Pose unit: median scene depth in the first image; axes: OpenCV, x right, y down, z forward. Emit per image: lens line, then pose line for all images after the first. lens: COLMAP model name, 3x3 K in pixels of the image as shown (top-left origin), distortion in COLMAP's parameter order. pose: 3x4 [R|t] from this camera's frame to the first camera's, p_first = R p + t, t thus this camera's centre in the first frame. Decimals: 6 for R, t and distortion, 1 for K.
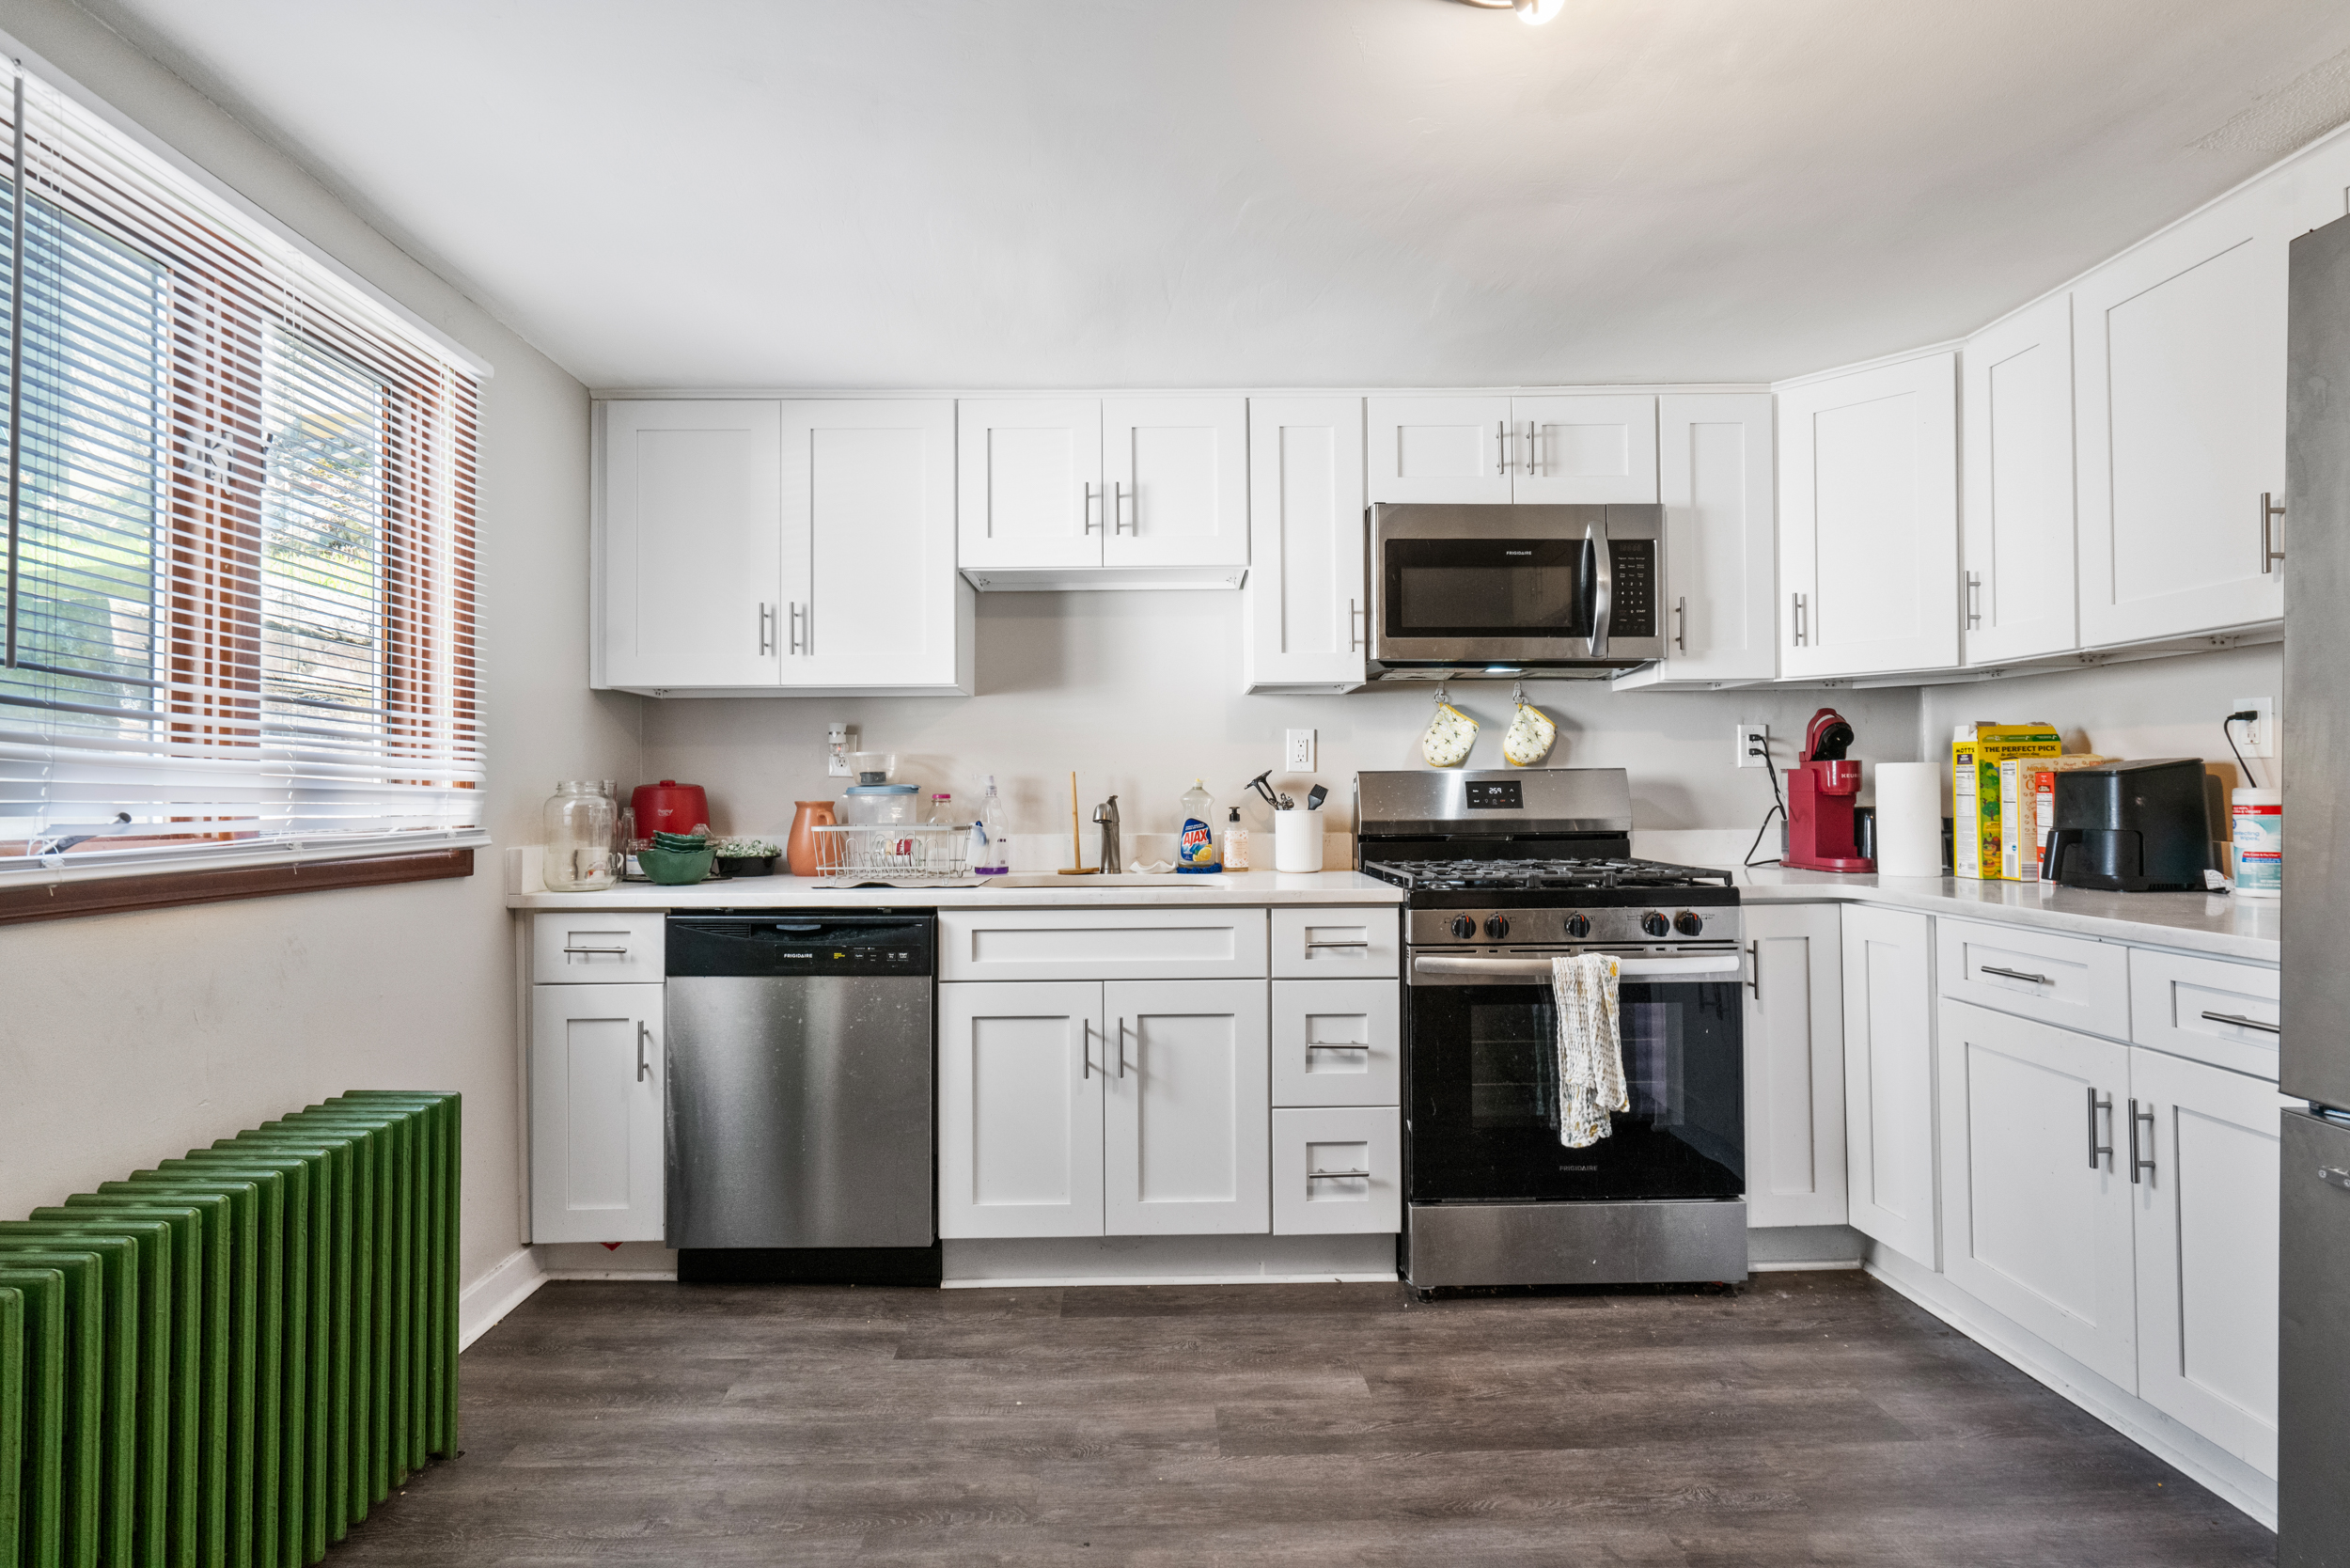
lens RADIAL K [[1115.9, 0, 1175.0], [0, 1115.9, 784.0], [0, 0, 1]] dist [-0.001630, 0.000601]
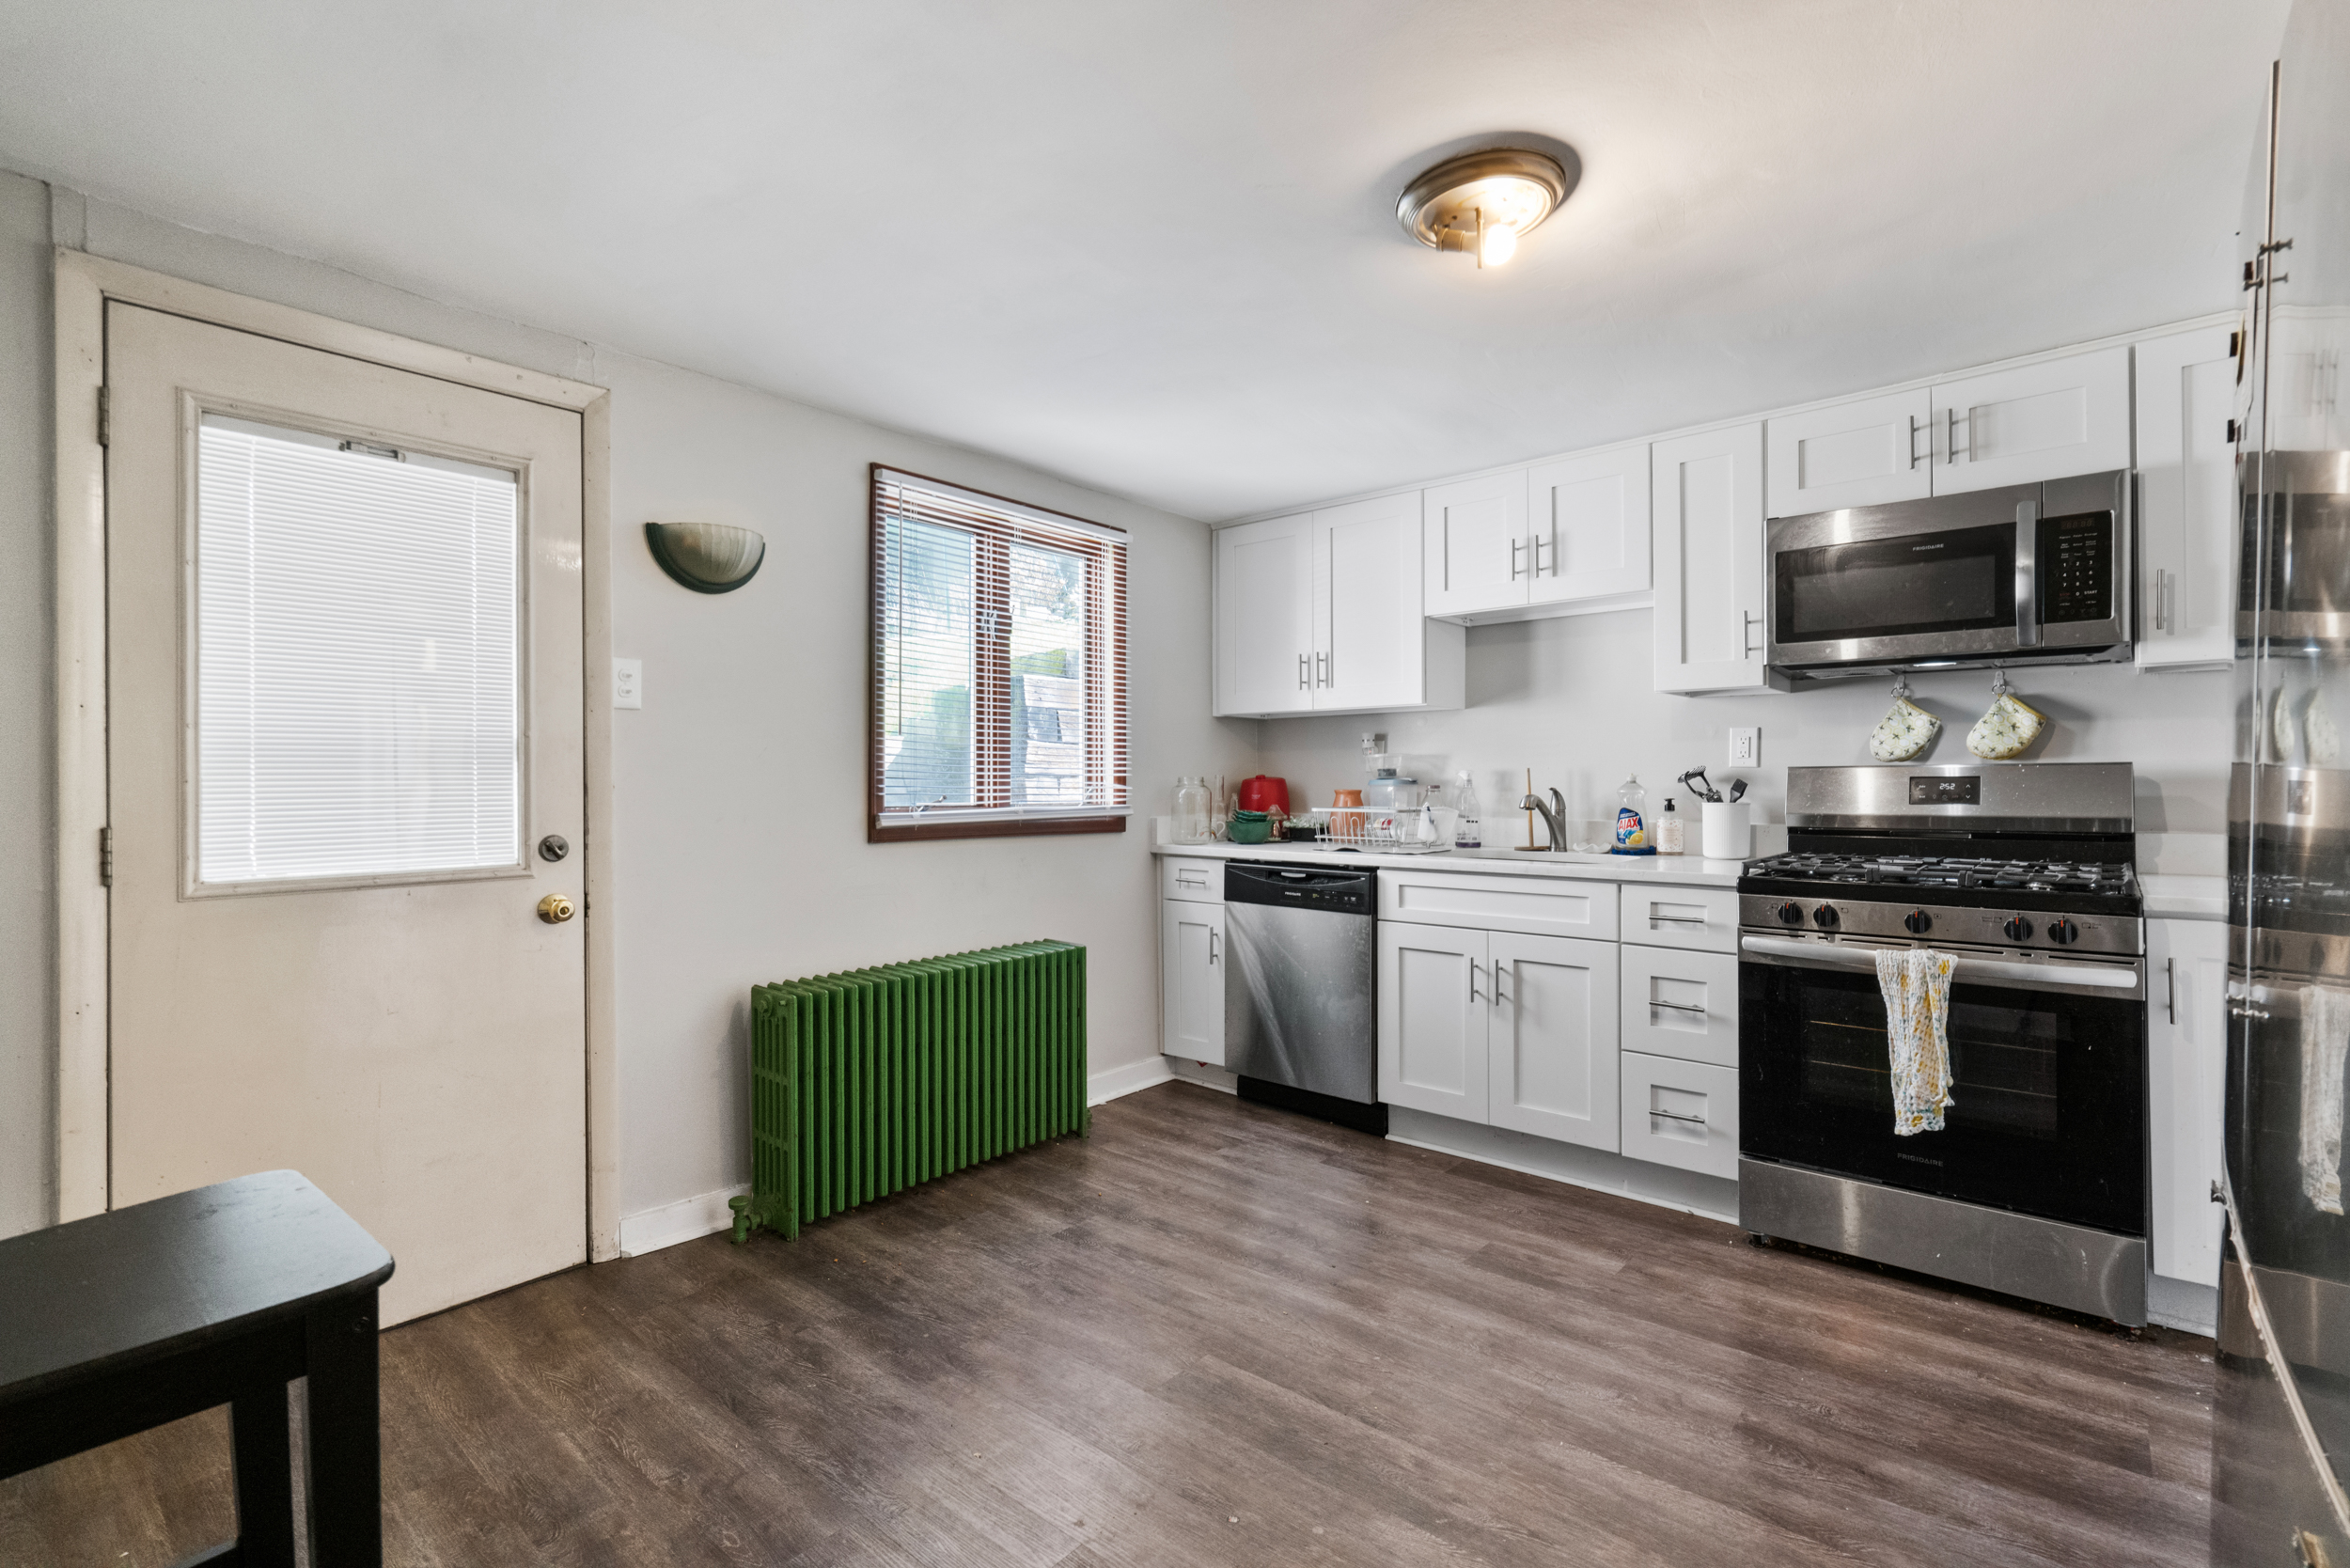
lens RADIAL K [[1067.1, 0, 1175.0], [0, 1067.1, 784.0], [0, 0, 1]] dist [0.000680, 0.000153]
pose [[0.744198, 0.006589, -0.667927, 0.494693], [0.005704, 0.999852, 0.016219, -0.017772], [0.667935, -0.015880, 0.744050, -0.171856]]
